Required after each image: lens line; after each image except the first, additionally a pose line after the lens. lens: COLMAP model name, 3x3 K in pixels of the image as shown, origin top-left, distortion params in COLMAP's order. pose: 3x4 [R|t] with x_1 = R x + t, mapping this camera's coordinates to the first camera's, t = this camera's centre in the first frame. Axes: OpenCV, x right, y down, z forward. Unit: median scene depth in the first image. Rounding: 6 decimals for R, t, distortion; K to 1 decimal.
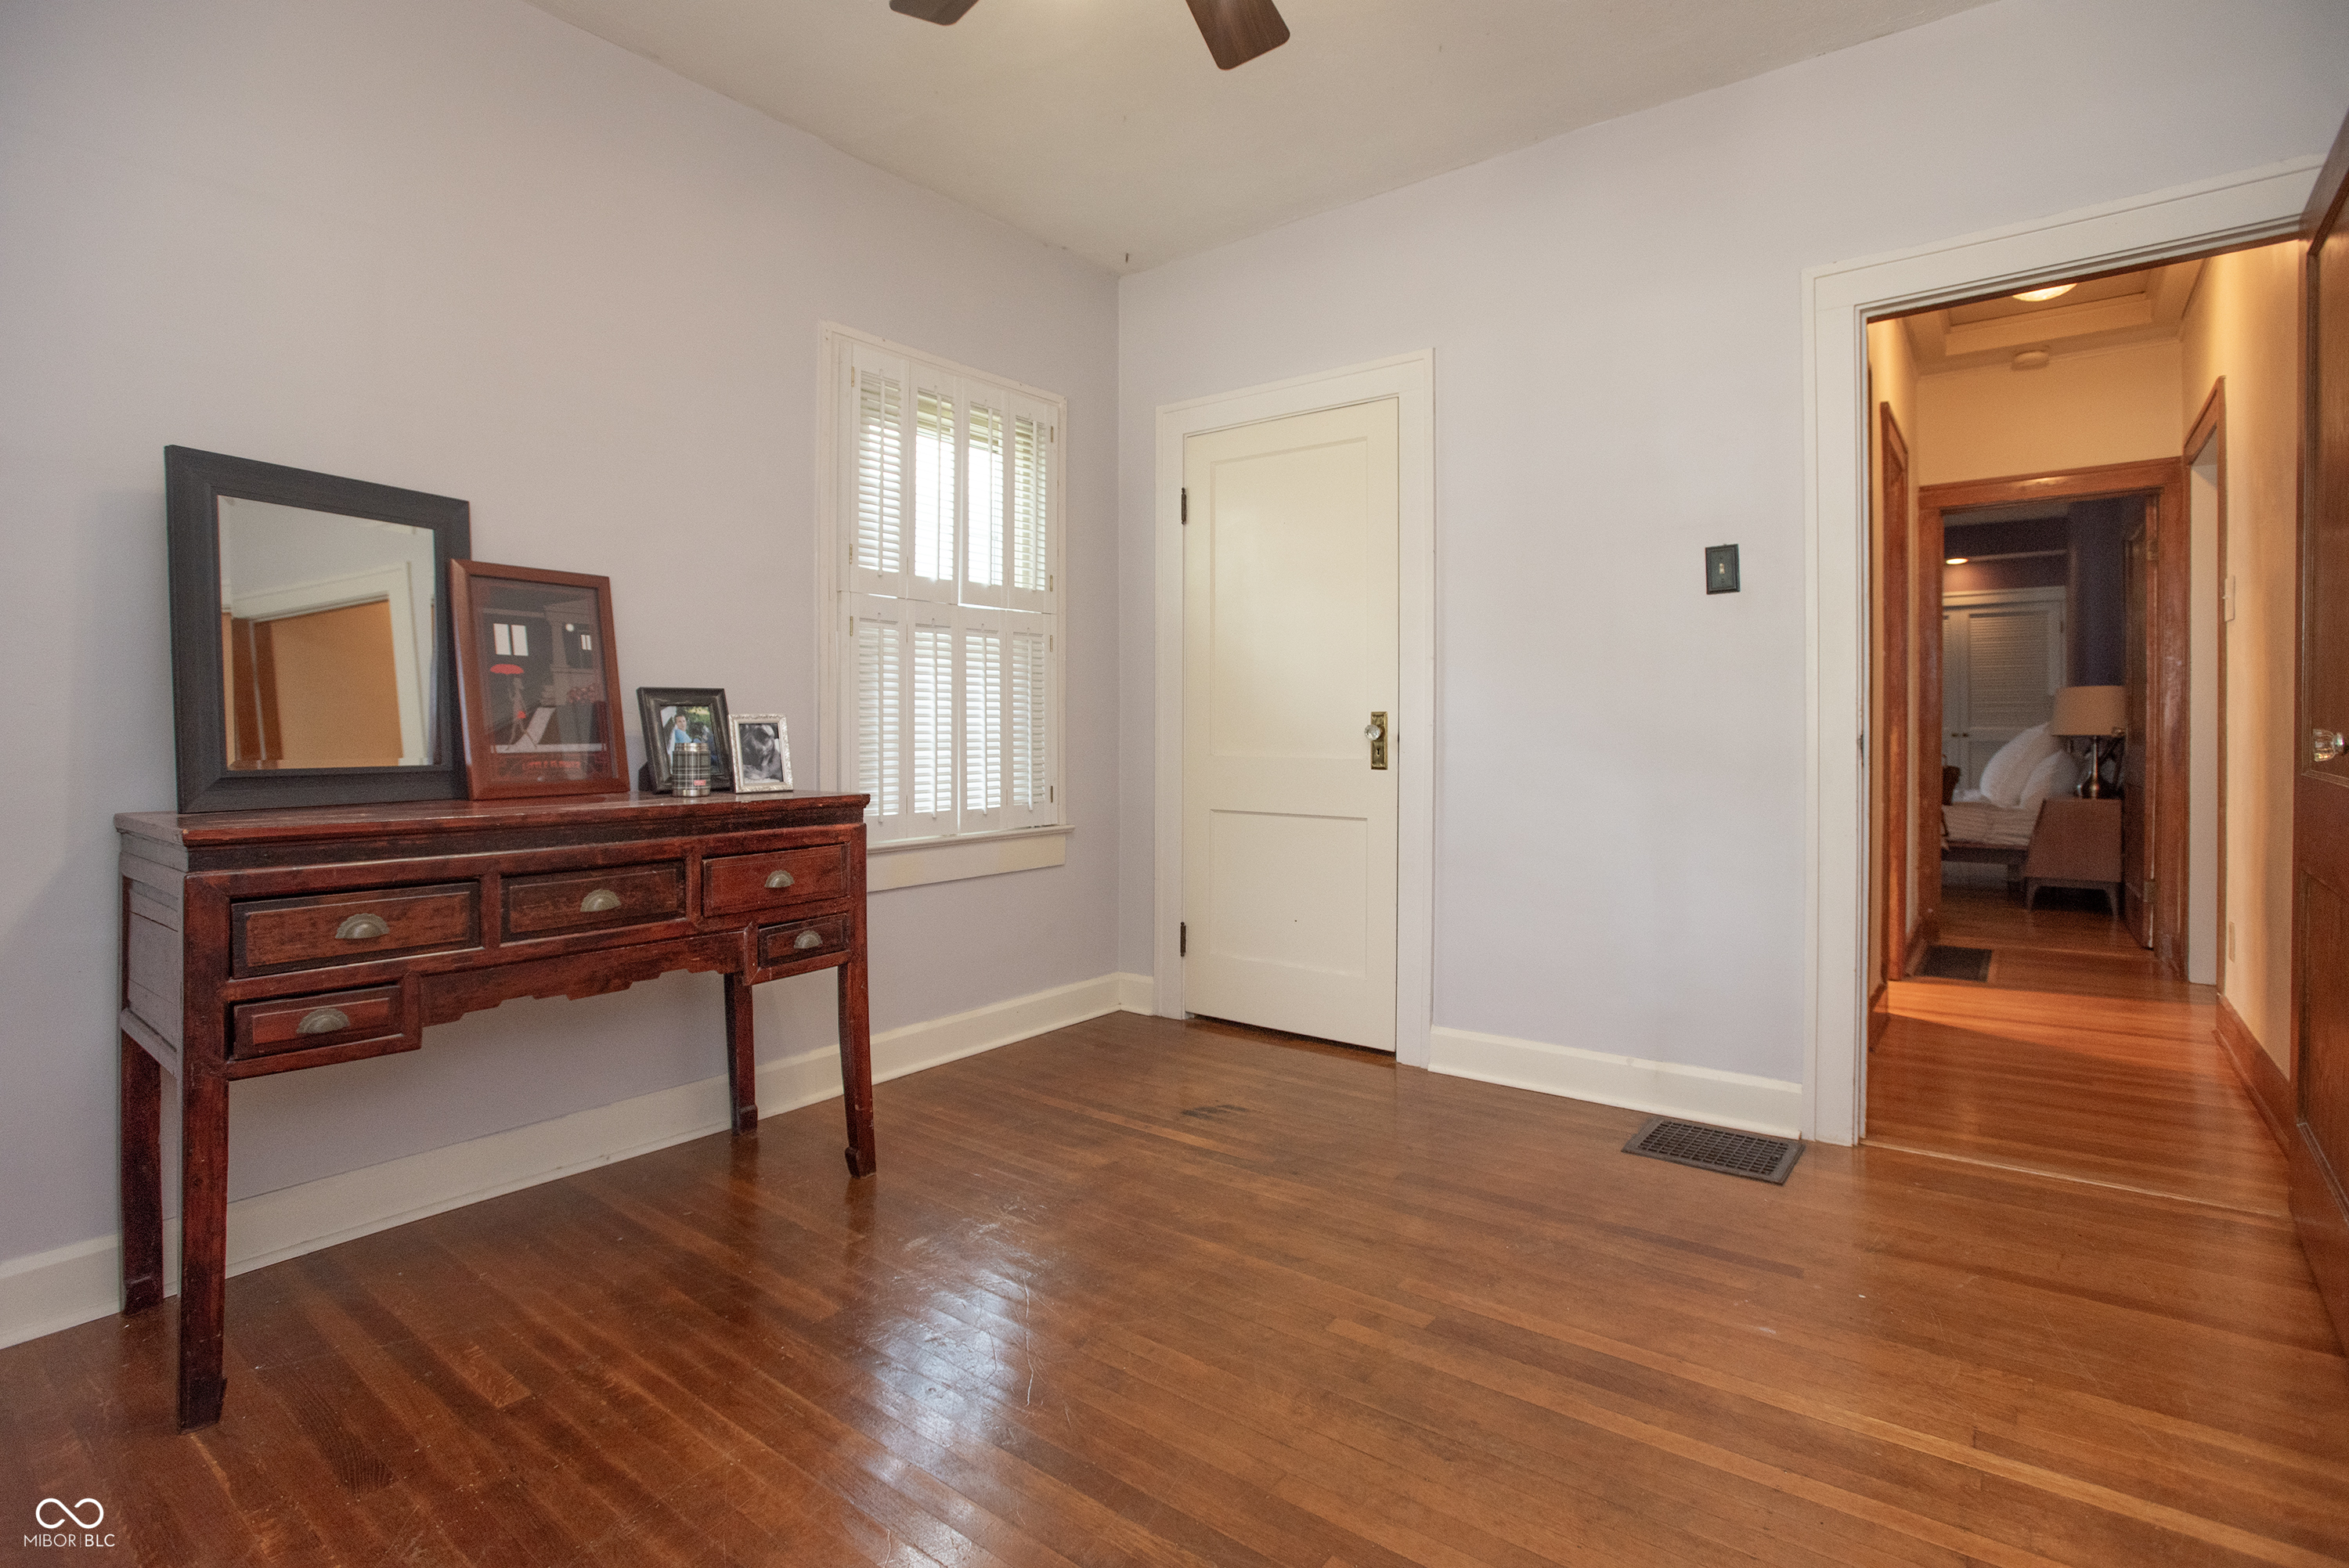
lens RADIAL K [[1108.9, 0, 1174.5], [0, 1108.9, 784.0], [0, 0, 1]] dist [-0.071908, 0.042850]
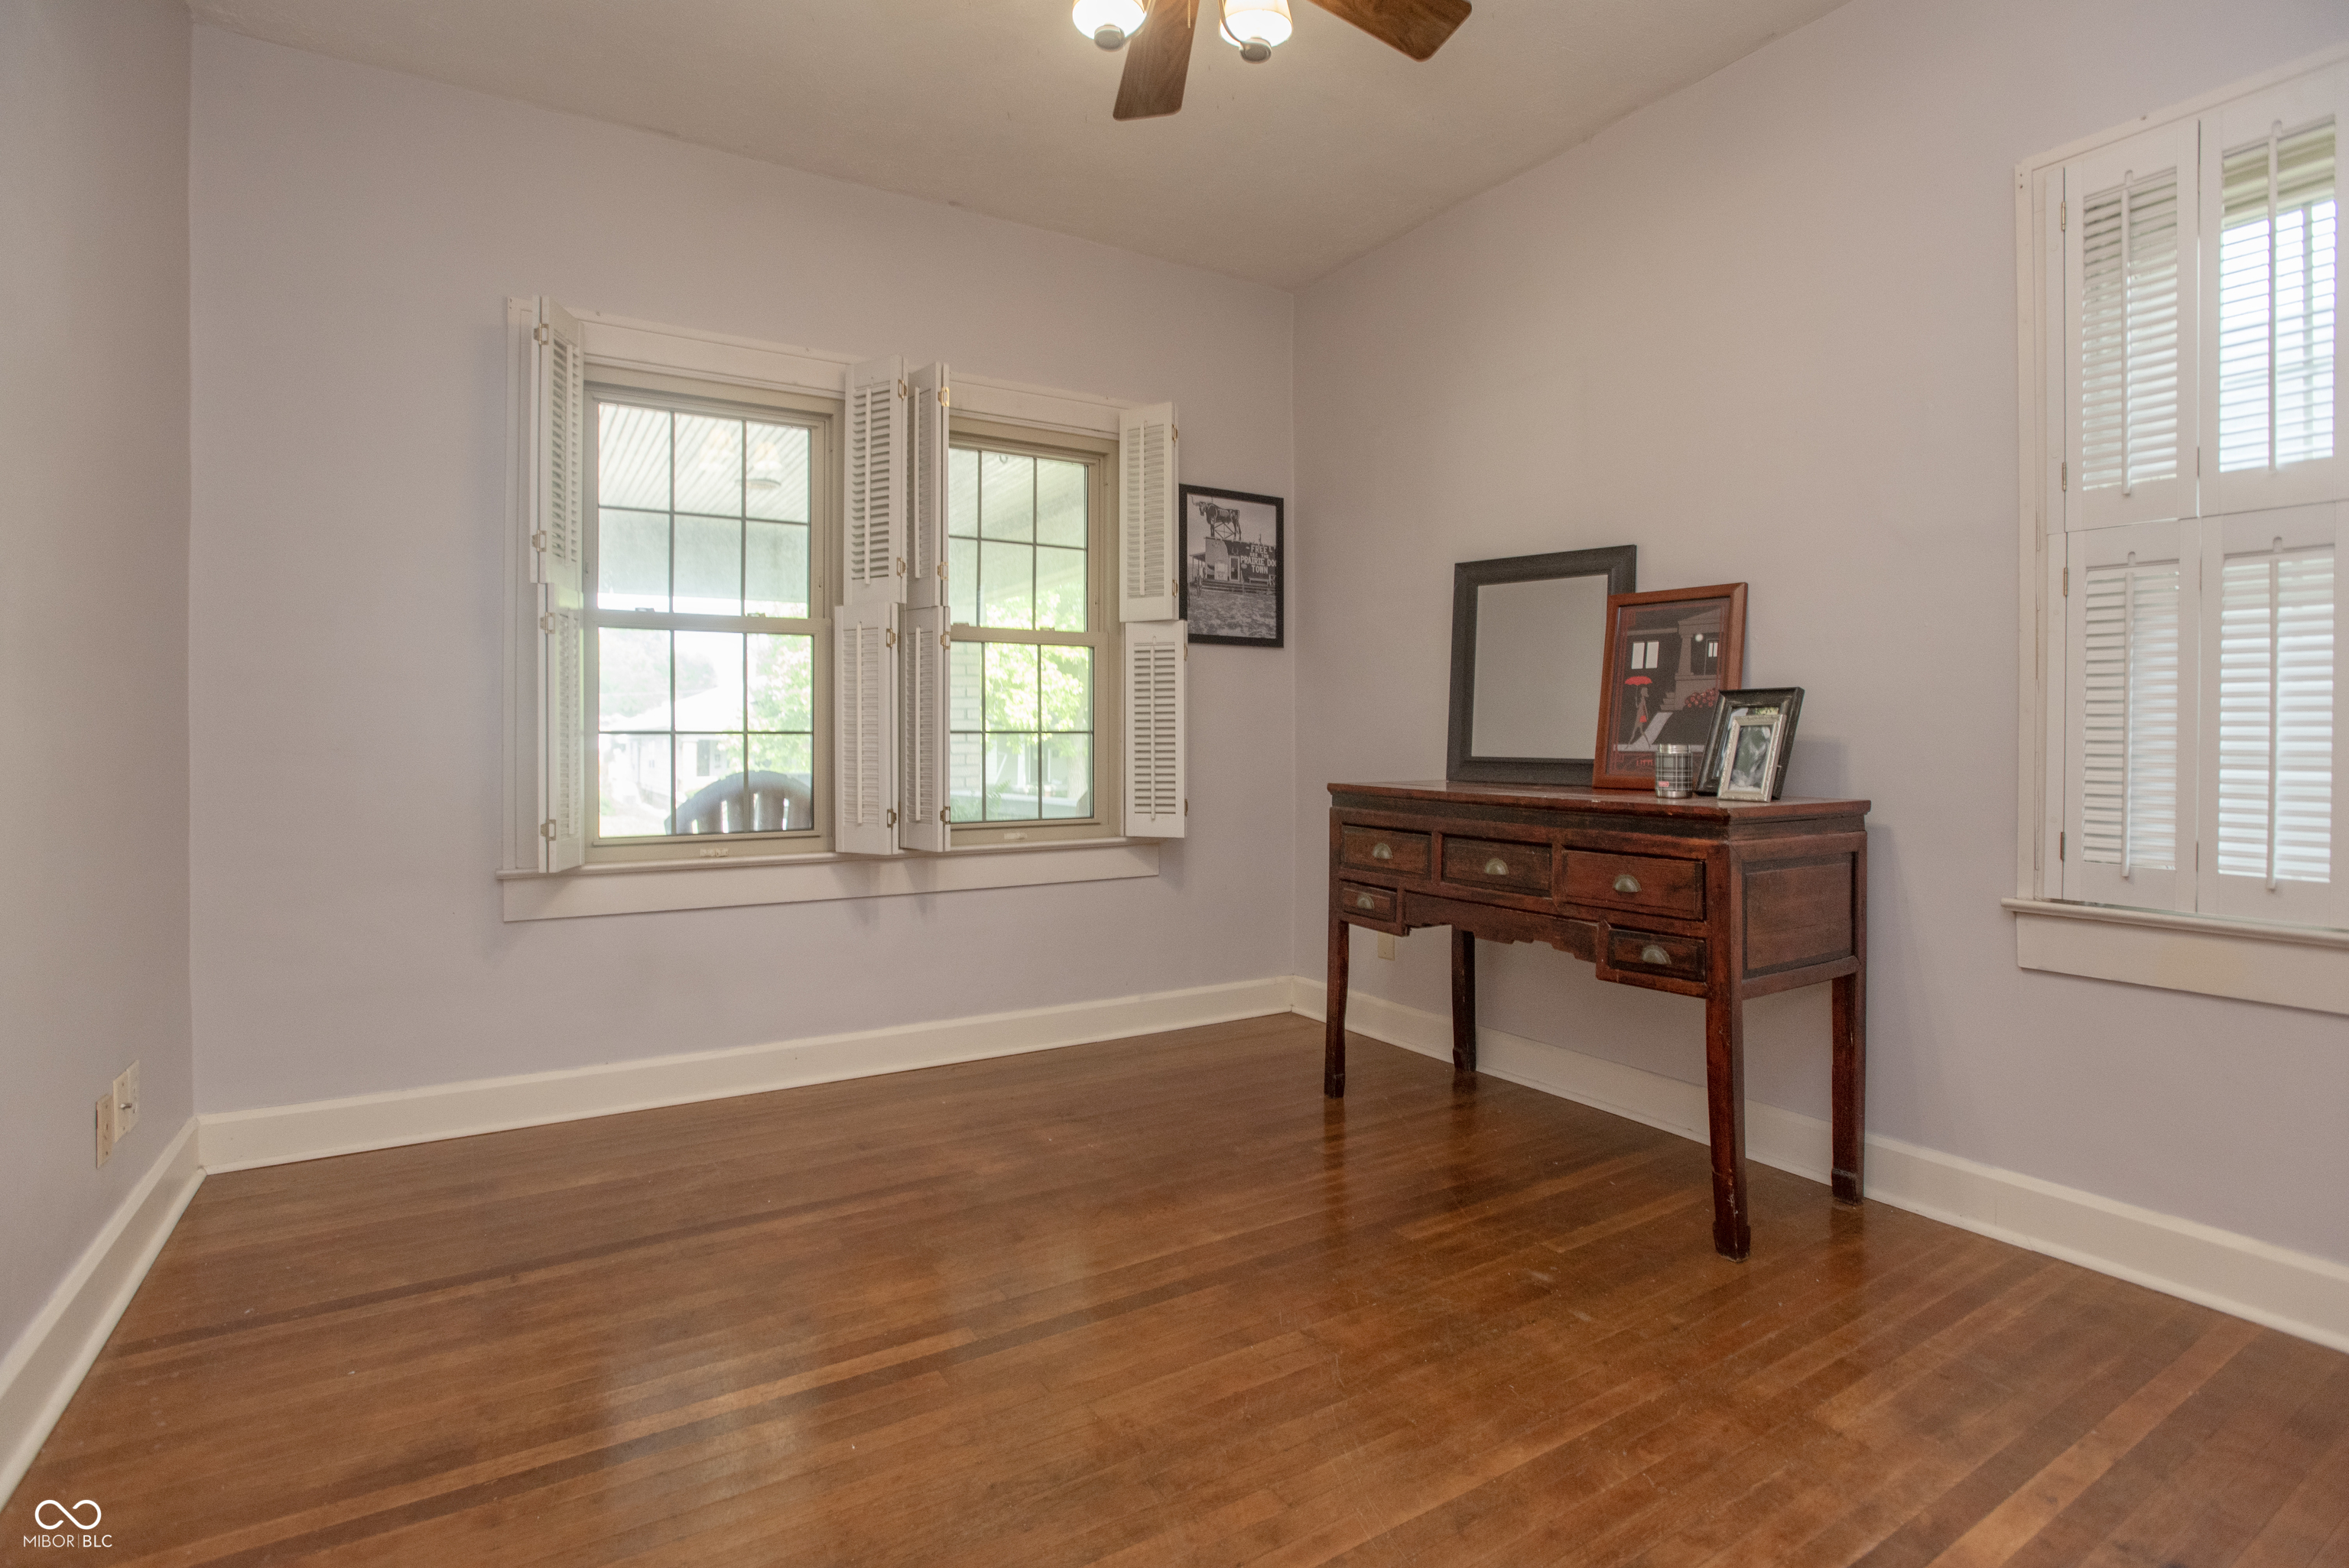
lens RADIAL K [[1133.6, 0, 1159.6], [0, 1133.6, 782.8], [0, 0, 1]] dist [-0.066970, 0.020409]
pose [[-0.351000, 0.041125, -0.935472, 0.709063], [-0.043885, 0.997215, 0.060306, -0.044637], [0.935347, 0.062220, -0.348217, 0.930331]]
